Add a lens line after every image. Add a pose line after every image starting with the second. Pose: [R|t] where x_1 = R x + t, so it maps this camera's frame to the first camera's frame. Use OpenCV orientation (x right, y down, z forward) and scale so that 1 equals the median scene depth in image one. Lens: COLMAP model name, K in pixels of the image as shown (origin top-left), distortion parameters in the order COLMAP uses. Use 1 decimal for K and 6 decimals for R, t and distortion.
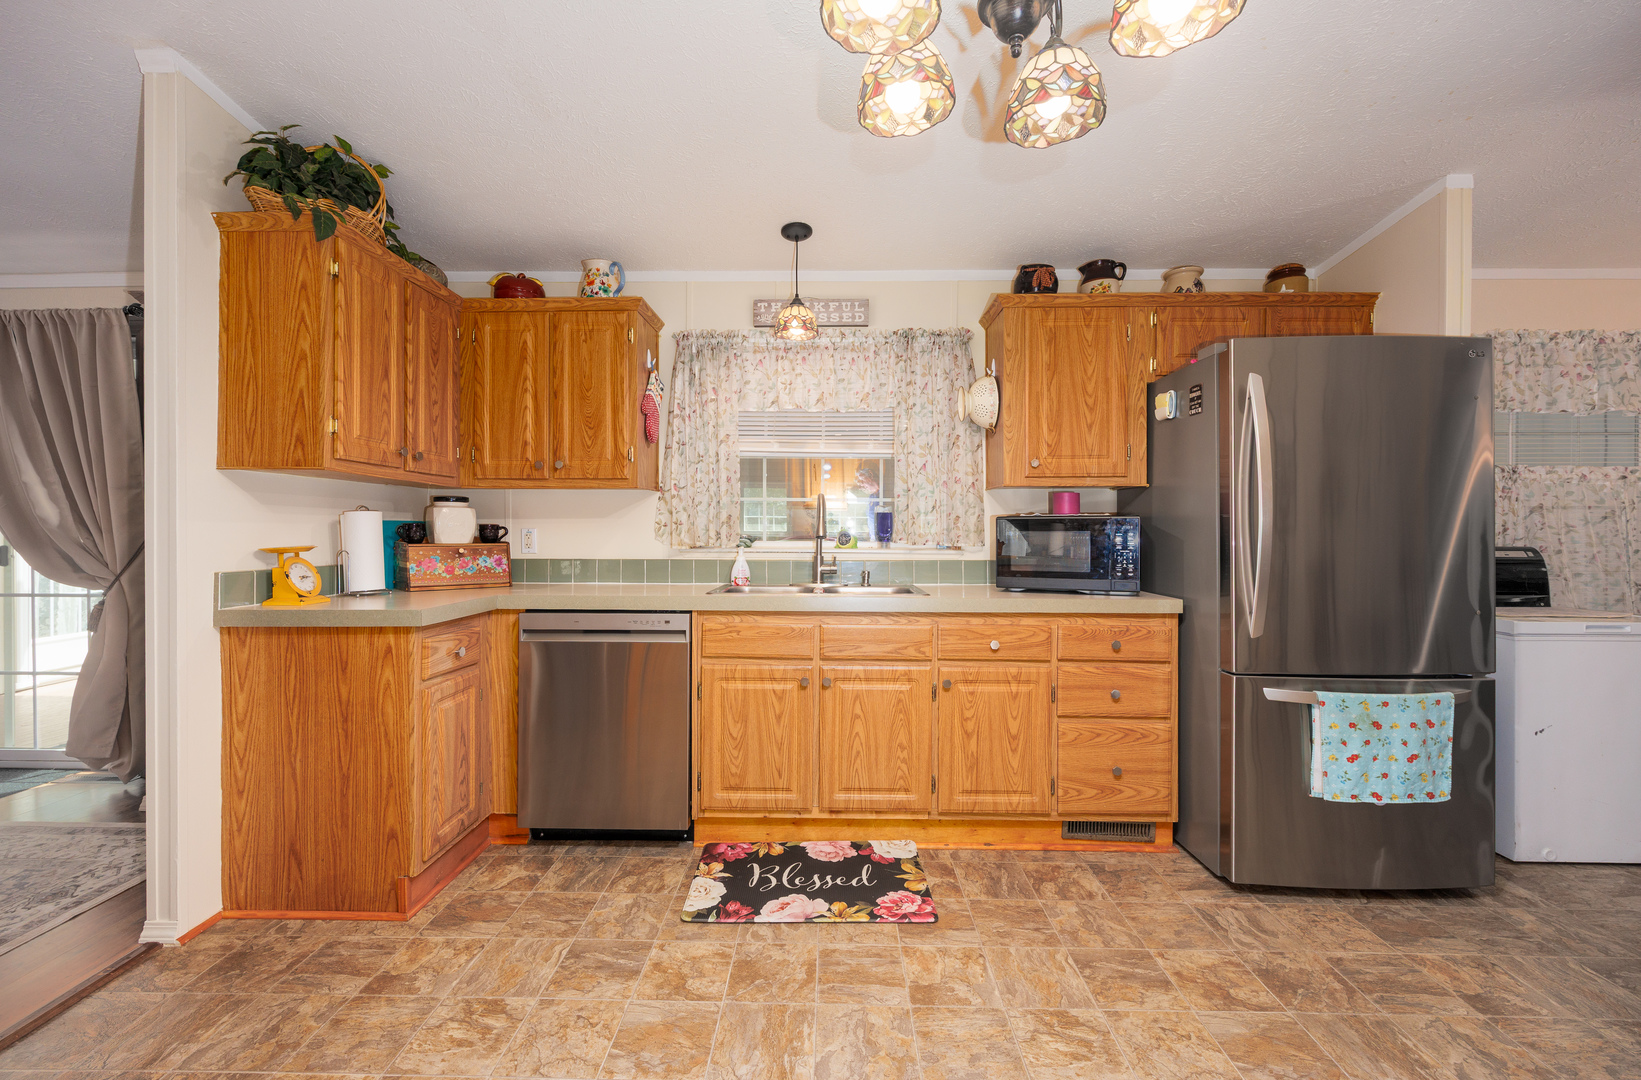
lens RADIAL K [[634.0, 0, 833.7], [0, 634.0, 543.2], [0, 0, 1]] dist [-0.003340, 0.000435]
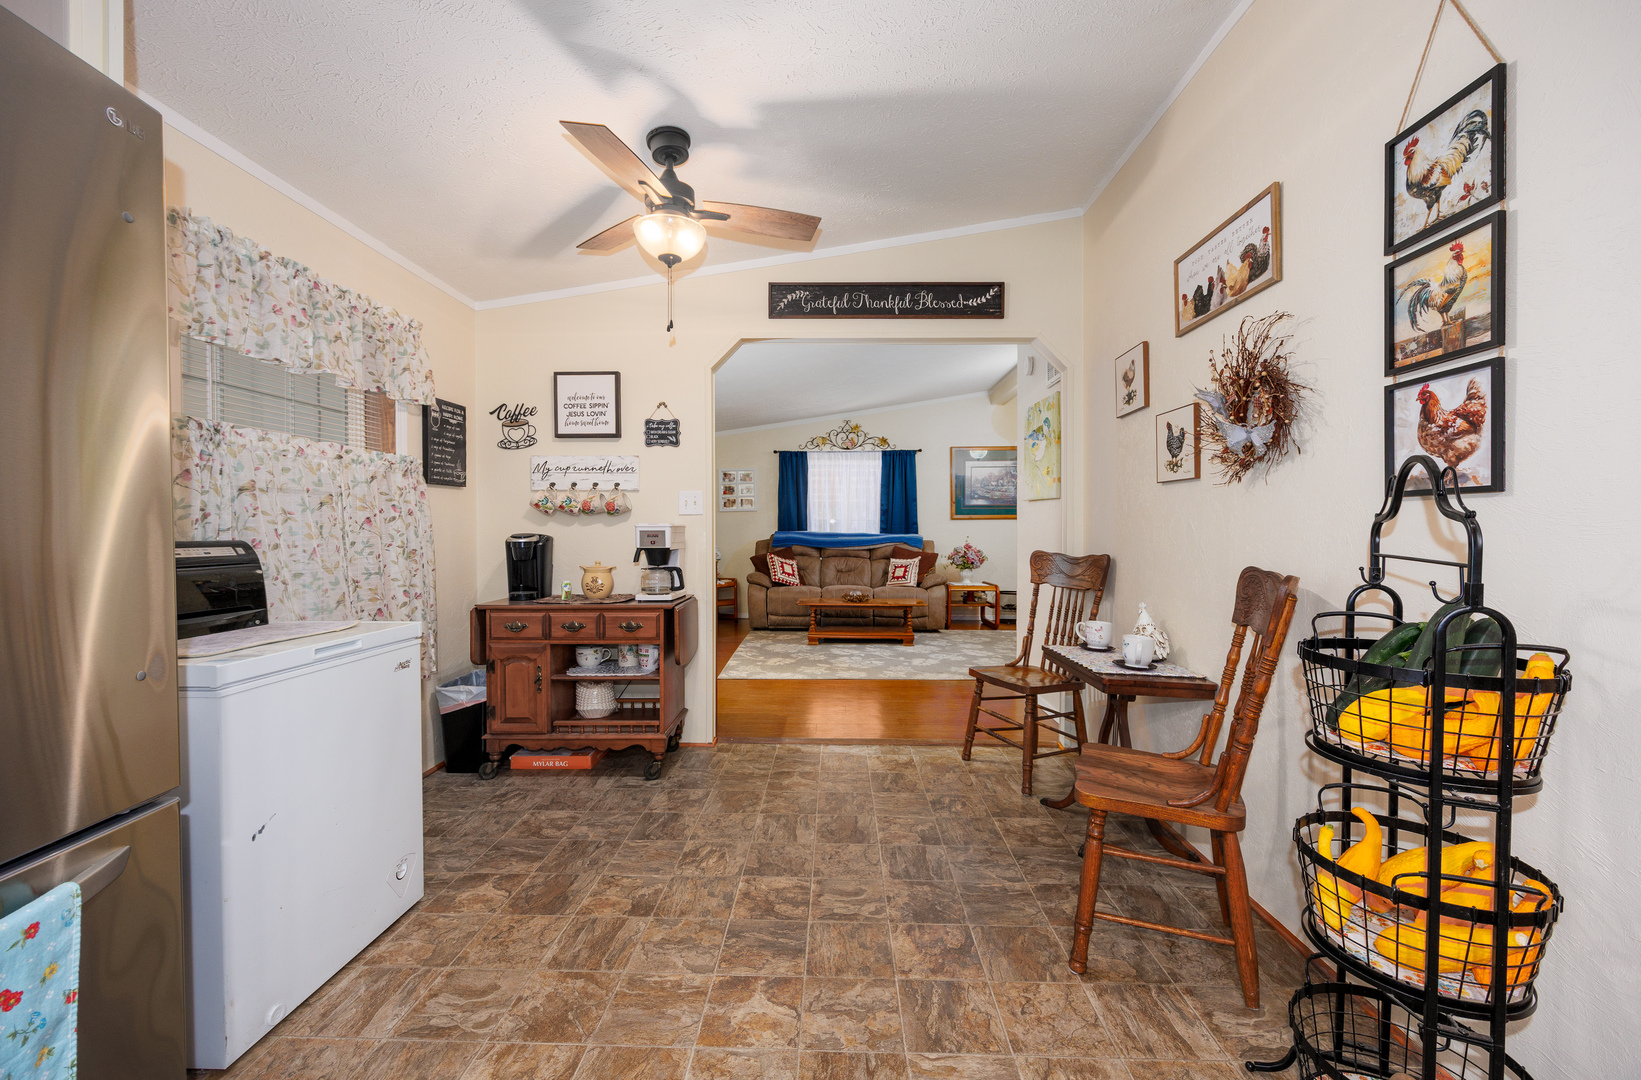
lens RADIAL K [[634.0, 0, 824.7], [0, 634.0, 534.0], [0, 0, 1]] dist [-0.003340, 0.000435]
pose [[-0.006292, -0.005207, 0.999967, 0.391657], [0.015879, 0.999860, 0.005307, 0.005499], [-0.999854, 0.015912, -0.006209, 0.351181]]
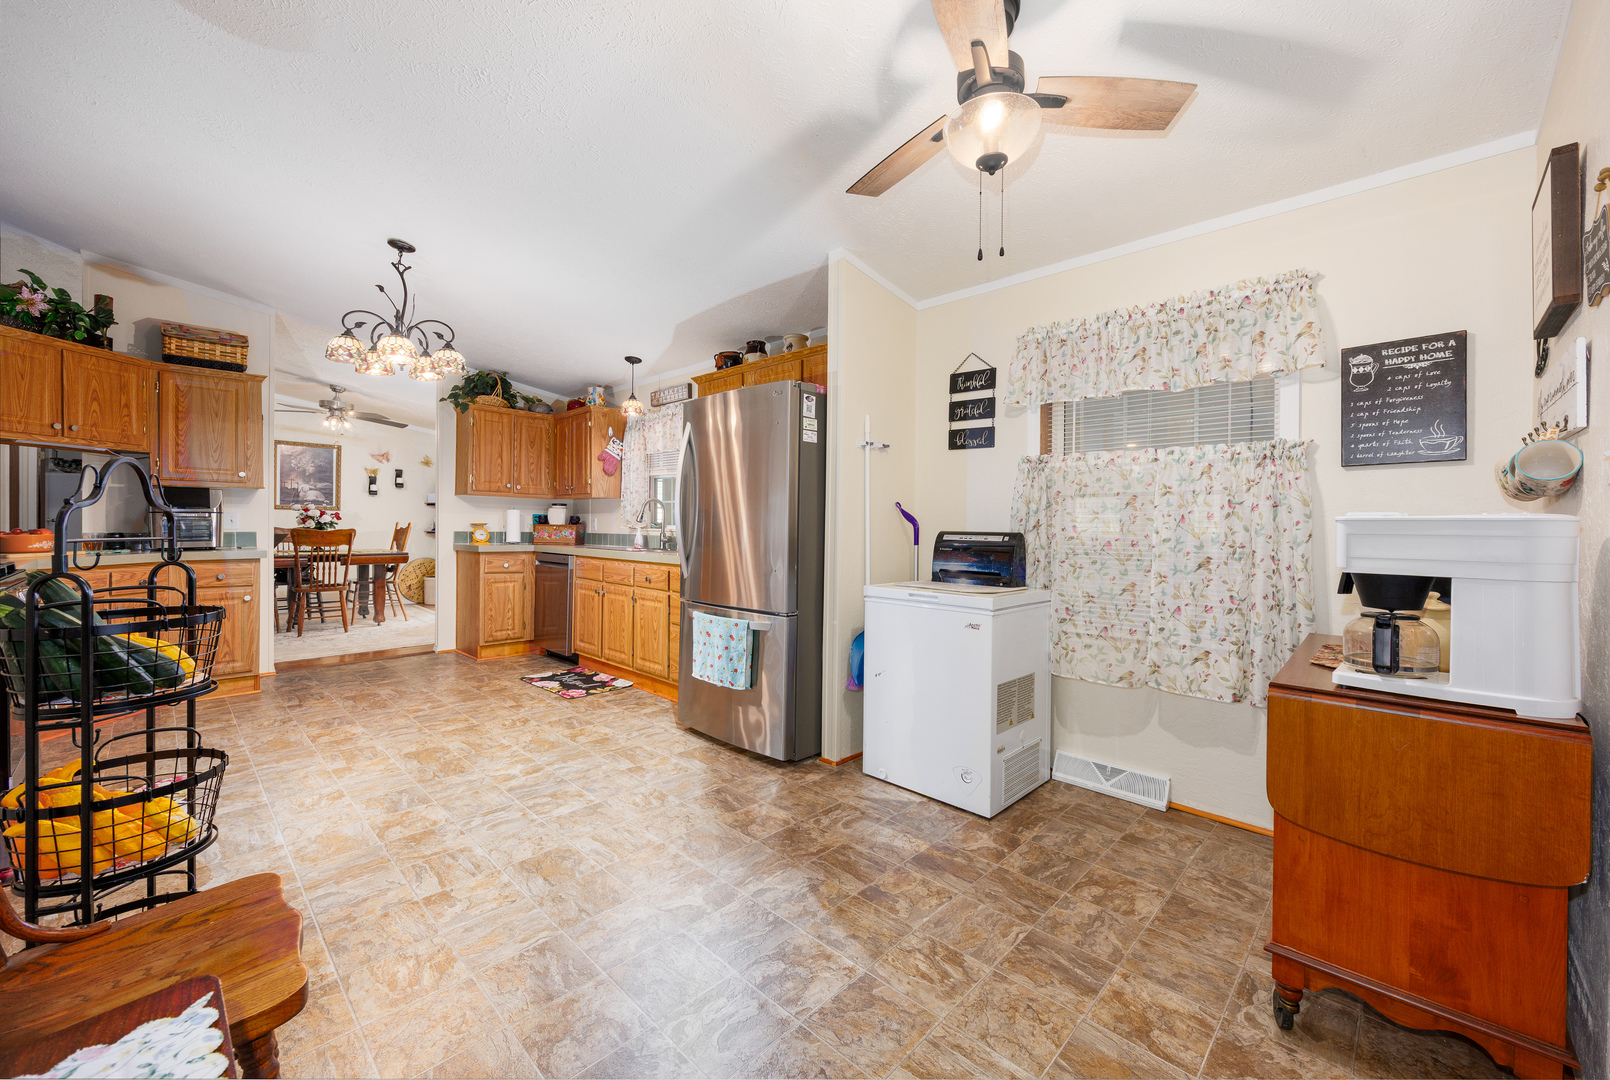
lens RADIAL K [[624.1, 0, 805.0], [0, 624.1, 488.8], [0, 0, 1]] dist [-0.001189, -0.000523]
pose [[0.737664, -0.032298, -0.674395, 1.515843], [-0.011517, 0.998108, -0.060399, 0.000429], [0.675070, 0.052321, 0.735896, -0.042416]]
